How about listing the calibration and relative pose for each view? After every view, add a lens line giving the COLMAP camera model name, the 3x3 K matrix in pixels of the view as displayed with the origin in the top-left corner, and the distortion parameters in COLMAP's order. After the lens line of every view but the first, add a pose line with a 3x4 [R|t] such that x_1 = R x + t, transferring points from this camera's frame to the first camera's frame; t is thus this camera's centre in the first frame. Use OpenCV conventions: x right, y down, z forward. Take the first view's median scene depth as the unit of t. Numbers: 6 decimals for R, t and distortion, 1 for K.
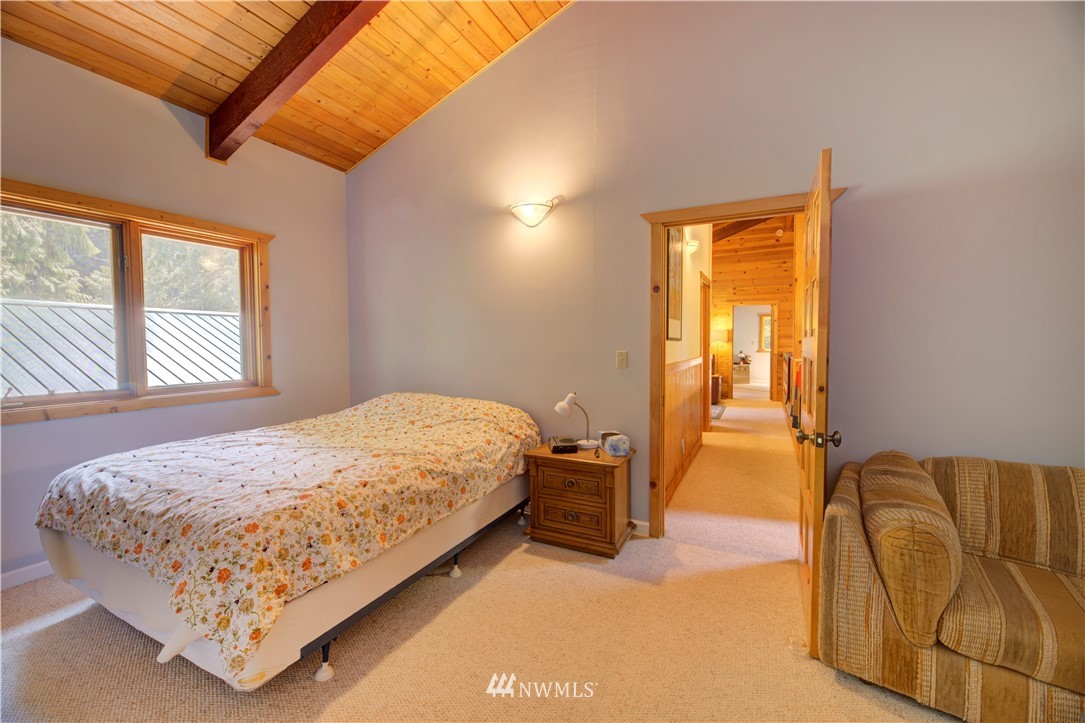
lens RADIAL K [[437.0, 0, 542.5], [0, 437.0, 361.5], [0, 0, 1]] dist [0.000507, -0.003908]
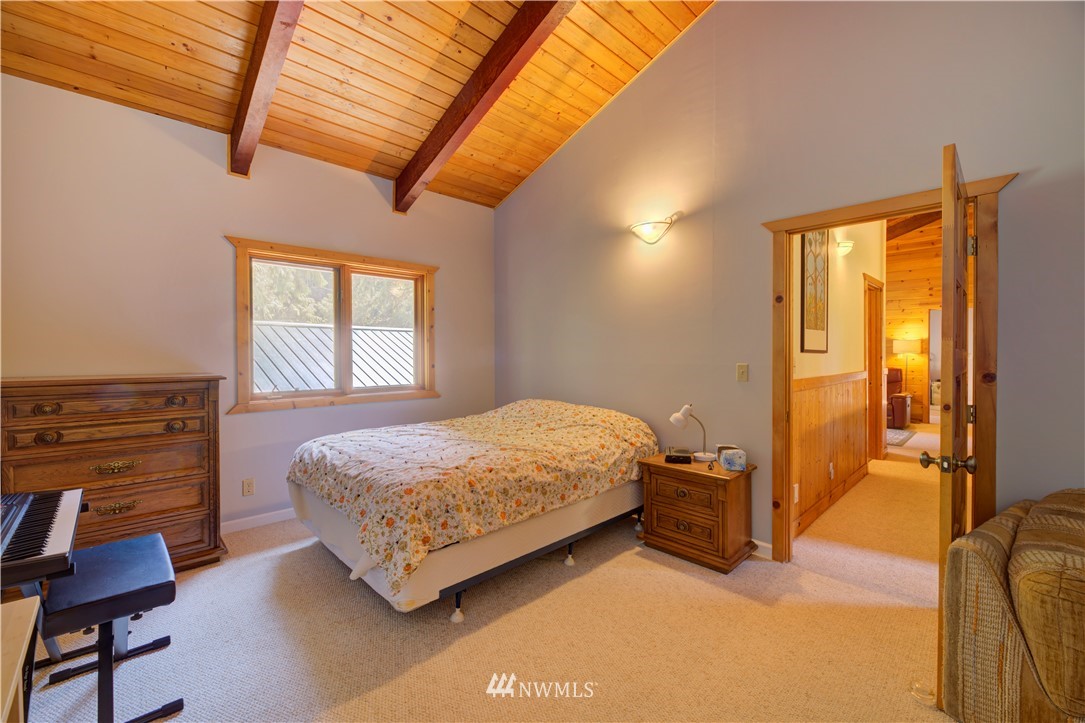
lens RADIAL K [[445.7, 0, 540.2], [0, 445.7, 363.1], [0, 0, 1]] dist [0.000575, -0.004562]
pose [[0.941010, 0.008266, -0.338277, 0.102780], [-0.015953, 0.999674, -0.019950, 0.002146], [0.338002, 0.024170, 0.940835, -0.097778]]
